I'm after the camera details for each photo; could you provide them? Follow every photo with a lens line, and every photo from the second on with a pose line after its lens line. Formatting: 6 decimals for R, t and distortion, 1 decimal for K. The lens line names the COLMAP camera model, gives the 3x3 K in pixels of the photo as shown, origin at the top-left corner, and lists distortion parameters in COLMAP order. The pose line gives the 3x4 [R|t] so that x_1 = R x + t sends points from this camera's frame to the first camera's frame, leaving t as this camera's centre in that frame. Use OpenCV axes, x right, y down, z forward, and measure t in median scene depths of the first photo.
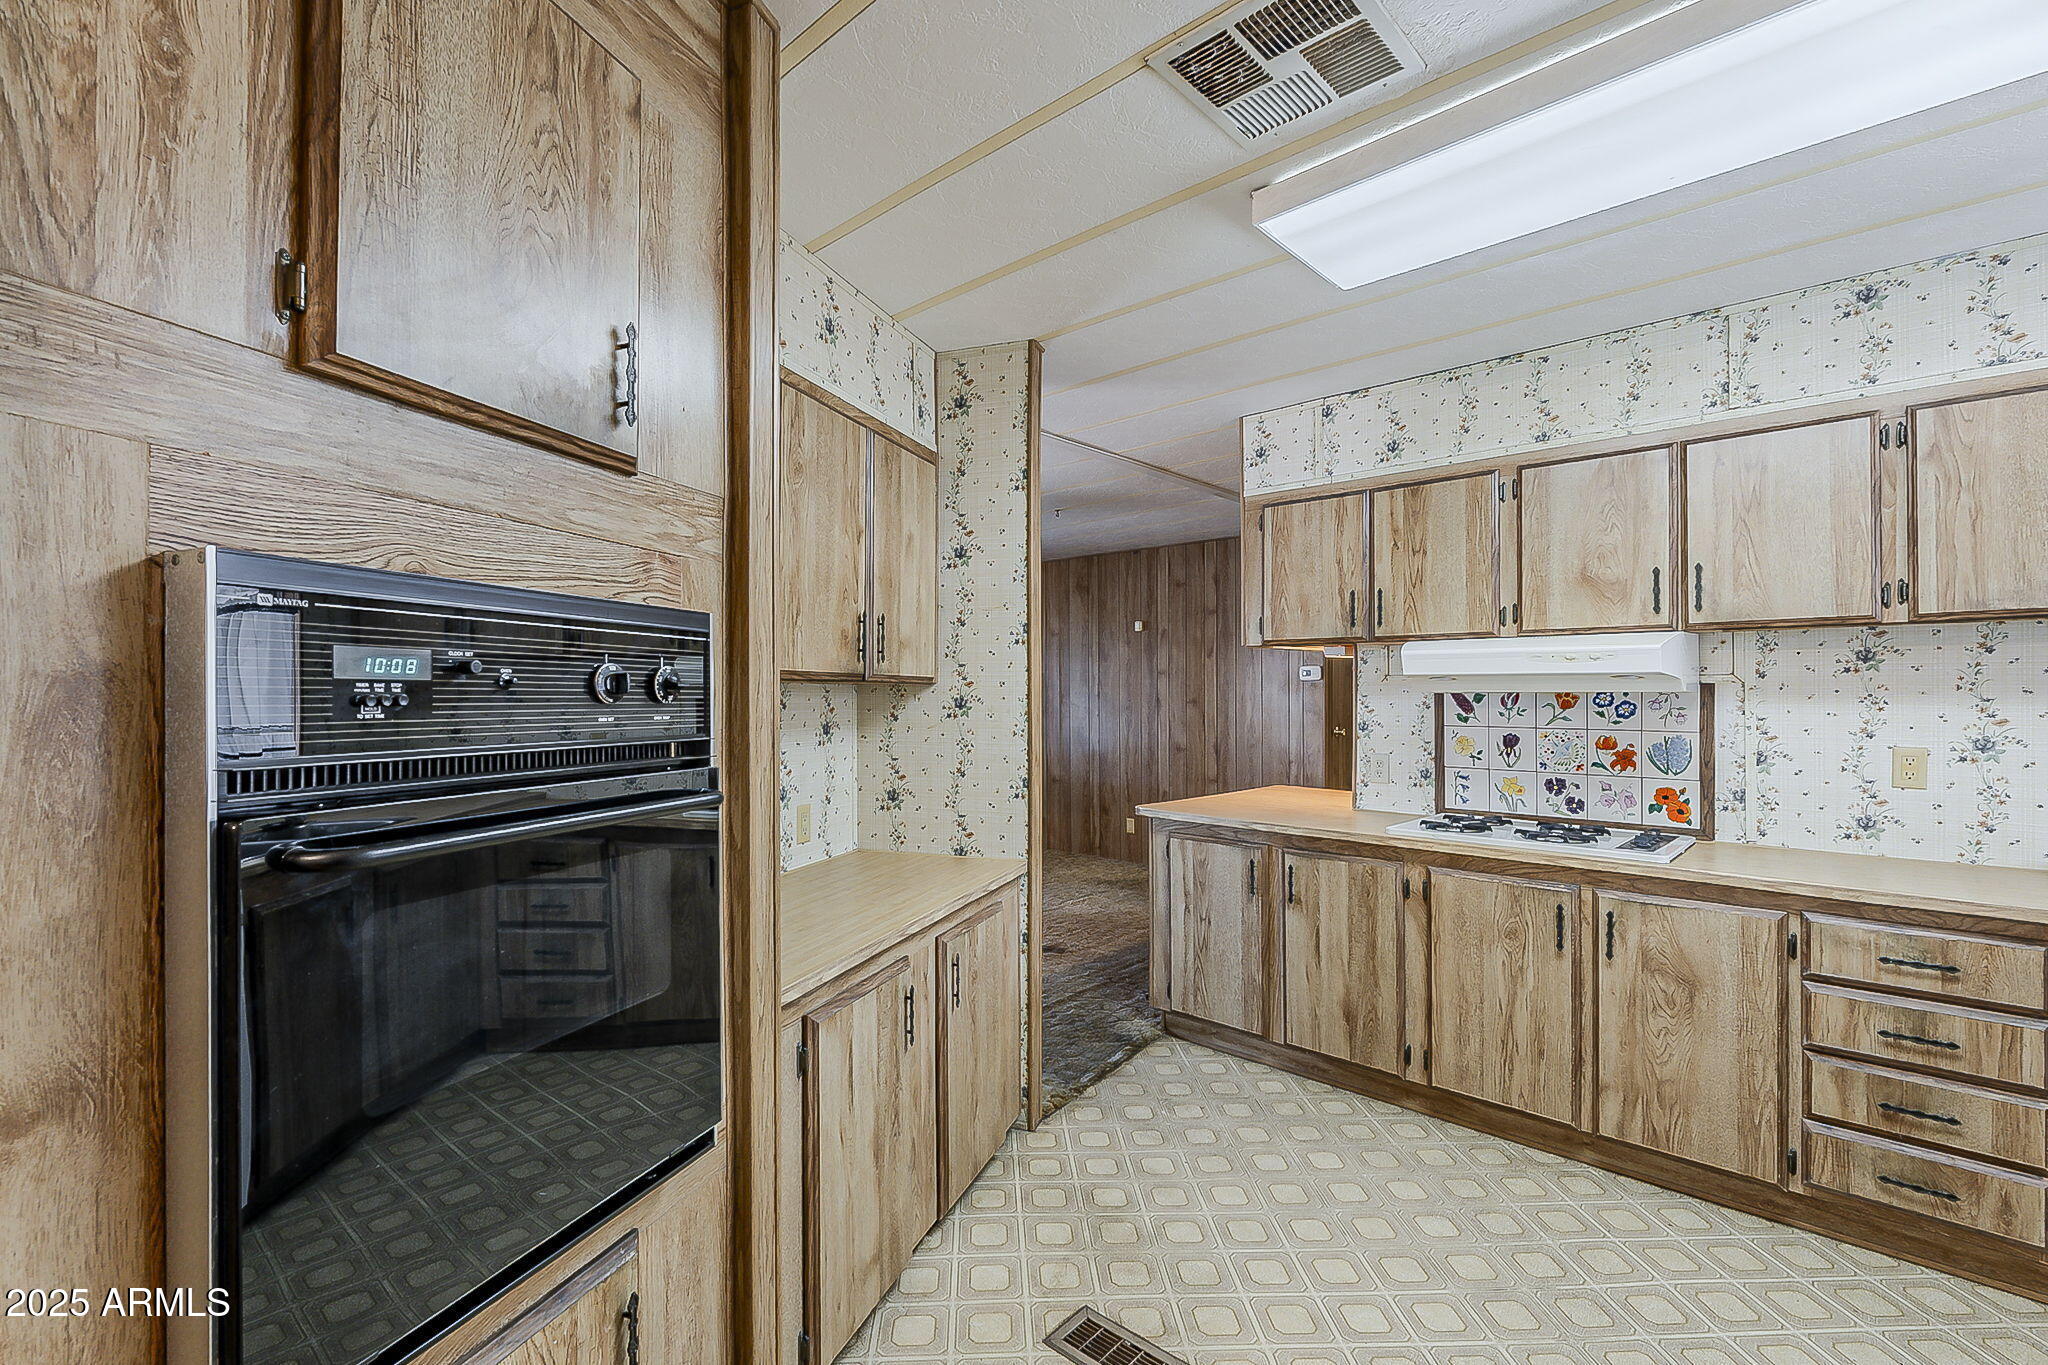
lens RADIAL K [[905.7, 0, 1012.7], [0, 905.7, 686.0], [0, 0, 1]] dist [-0.003839, -0.000097]
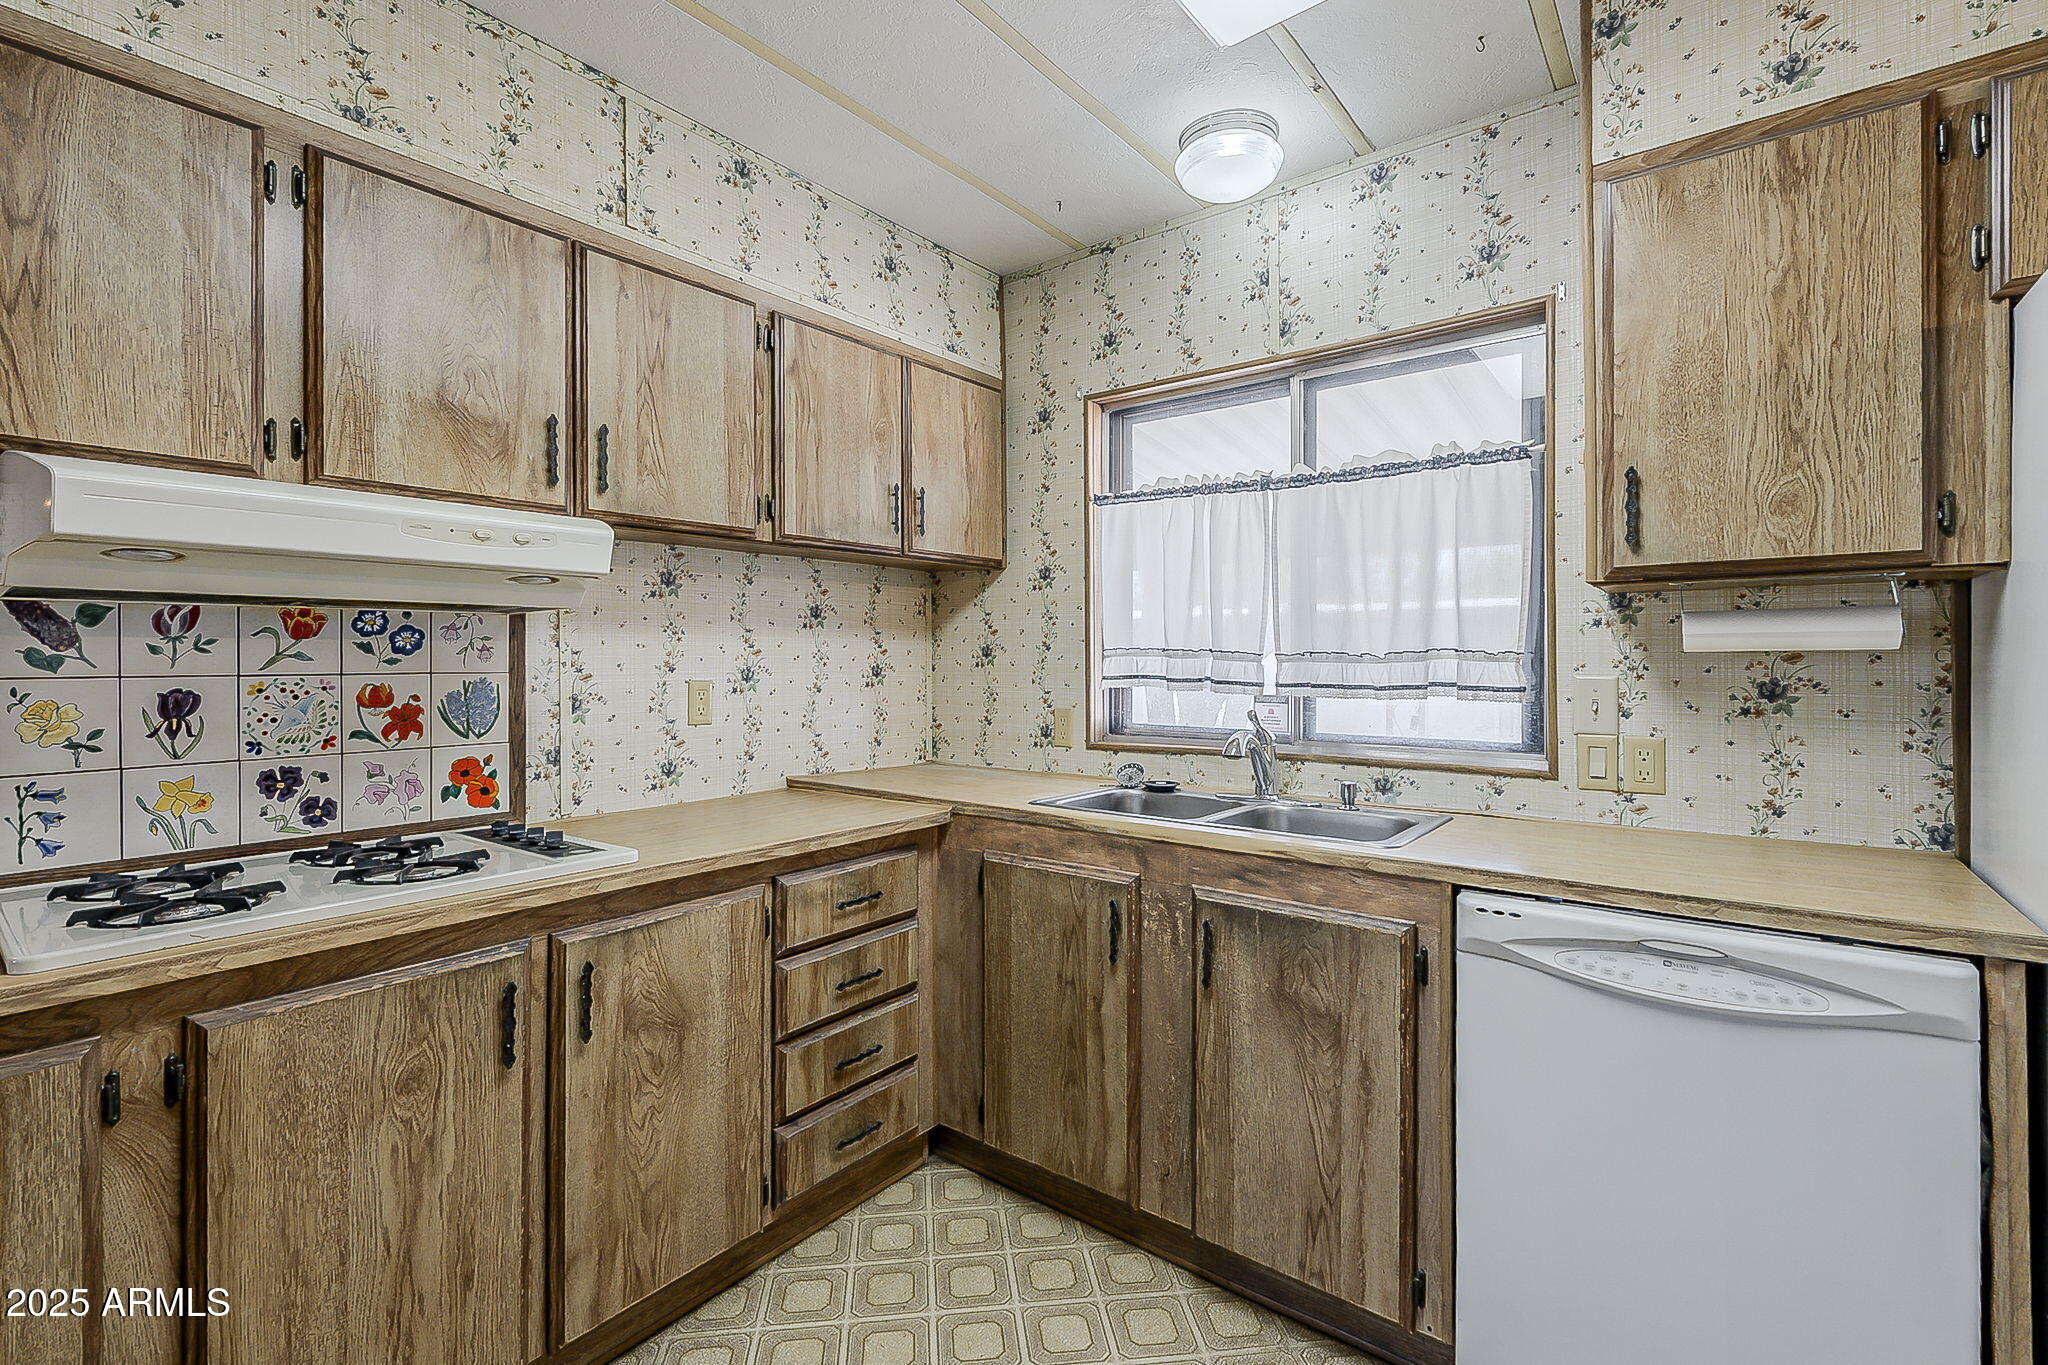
lens RADIAL K [[905.7, 0, 1022.0], [0, 905.7, 660.7], [0, 0, 1]] dist [-0.003839, -0.000097]
pose [[-0.087384, 0.000673, 0.996175, 0.030274], [-0.000373, 1.000000, -0.000708, 0.042297], [-0.996175, -0.000433, -0.087383, 0.664615]]
